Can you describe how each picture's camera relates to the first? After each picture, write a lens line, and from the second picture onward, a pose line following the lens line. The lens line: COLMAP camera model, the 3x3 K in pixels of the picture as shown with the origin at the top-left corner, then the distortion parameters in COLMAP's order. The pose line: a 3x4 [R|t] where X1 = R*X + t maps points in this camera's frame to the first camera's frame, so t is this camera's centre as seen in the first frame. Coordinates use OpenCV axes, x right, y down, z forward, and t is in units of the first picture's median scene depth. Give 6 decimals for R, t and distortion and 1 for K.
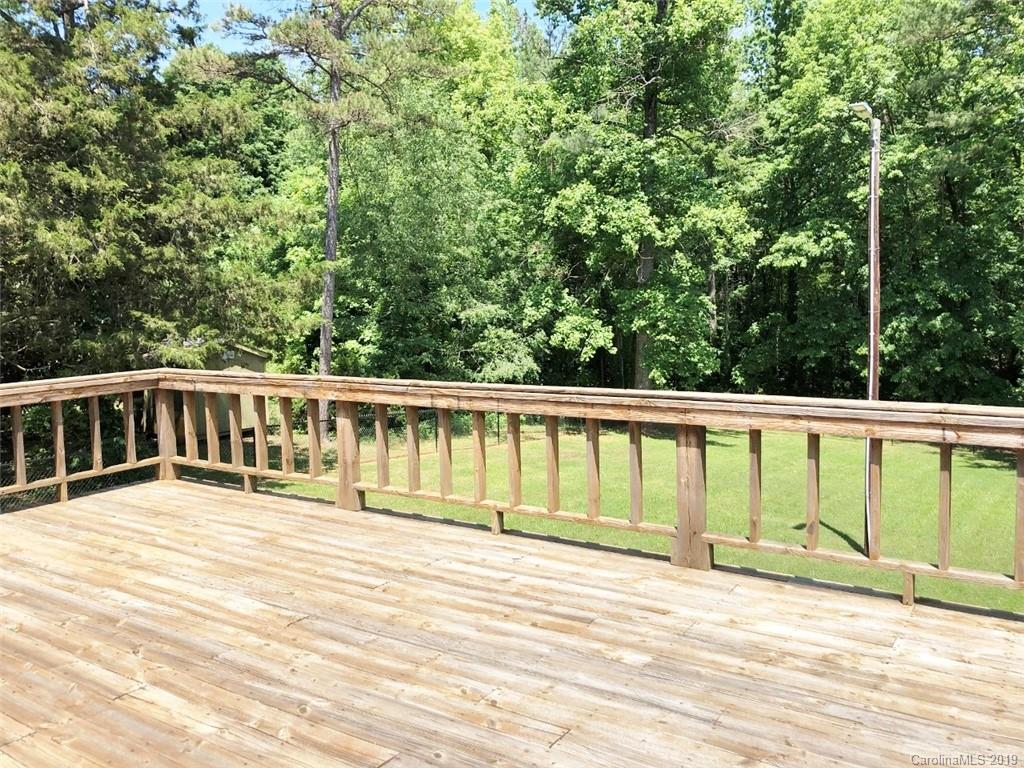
lens RADIAL K [[854.0, 0, 508.4], [0, 854.0, 374.0], [0, 0, 1]] dist [-0.003378, 0.055955]
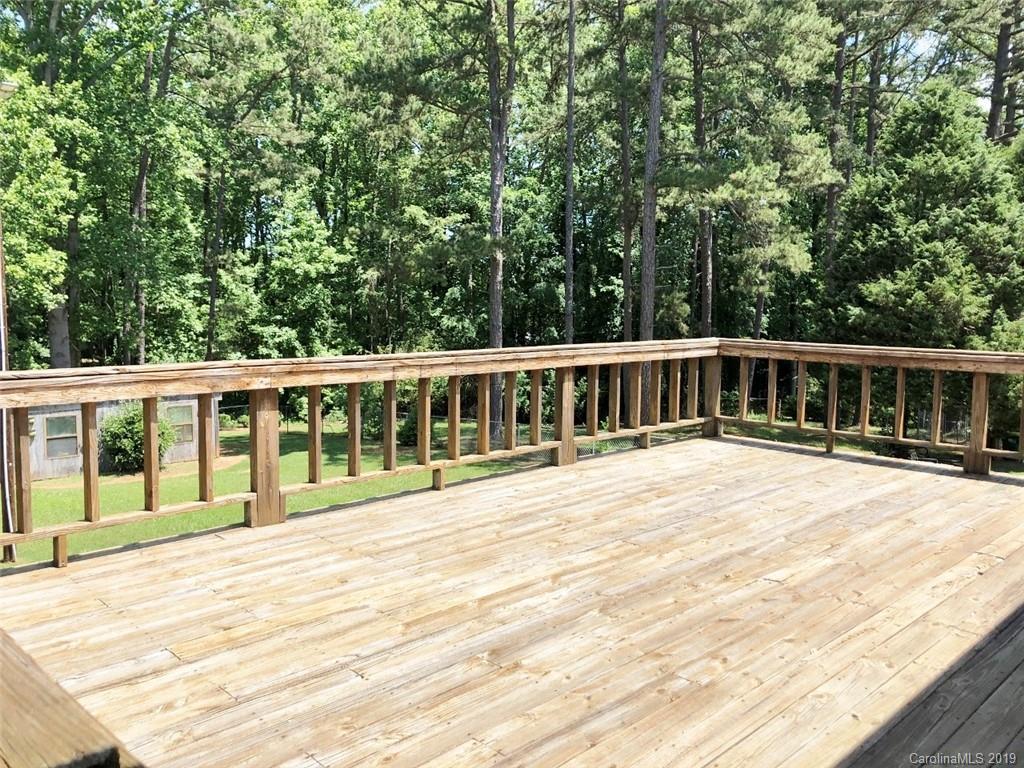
lens RADIAL K [[854.0, 0, 508.4], [0, 854.0, 374.0], [0, 0, 1]] dist [-0.003378, 0.055955]
pose [[0.171809, -0.058376, 0.983399, -0.232132], [0.068600, 0.996528, 0.047171, -0.000691], [-0.982739, 0.059356, 0.175217, 0.158249]]
